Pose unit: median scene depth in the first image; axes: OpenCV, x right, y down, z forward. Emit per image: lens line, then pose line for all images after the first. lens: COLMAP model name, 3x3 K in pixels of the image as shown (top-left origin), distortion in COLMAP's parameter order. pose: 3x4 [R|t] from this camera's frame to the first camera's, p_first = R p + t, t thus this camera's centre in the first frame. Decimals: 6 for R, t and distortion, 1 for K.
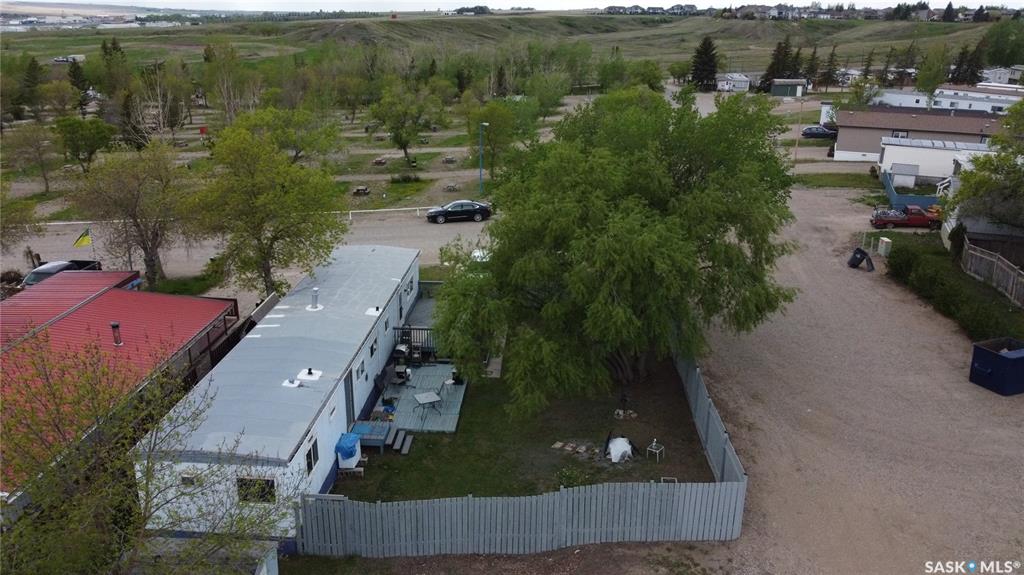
lens RADIAL K [[768.1, 0, 508.2], [0, 768.1, 281.7], [0, 0, 1]] dist [-0.003567, -0.002884]
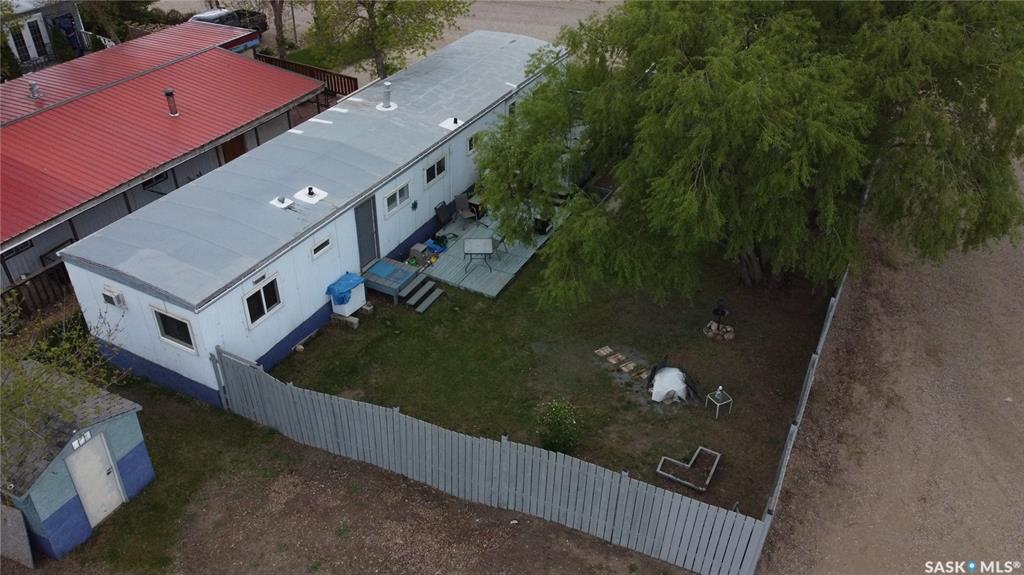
lens RADIAL K [[768.1, 0, 509.2], [0, 768.1, 292.8], [0, 0, 1]] dist [-0.003567, -0.002884]
pose [[0.916664, 0.239009, -0.320315, 0.200072], [-0.138803, 0.941973, 0.305649, -0.053713], [0.374781, -0.235716, 0.896648, 0.303385]]
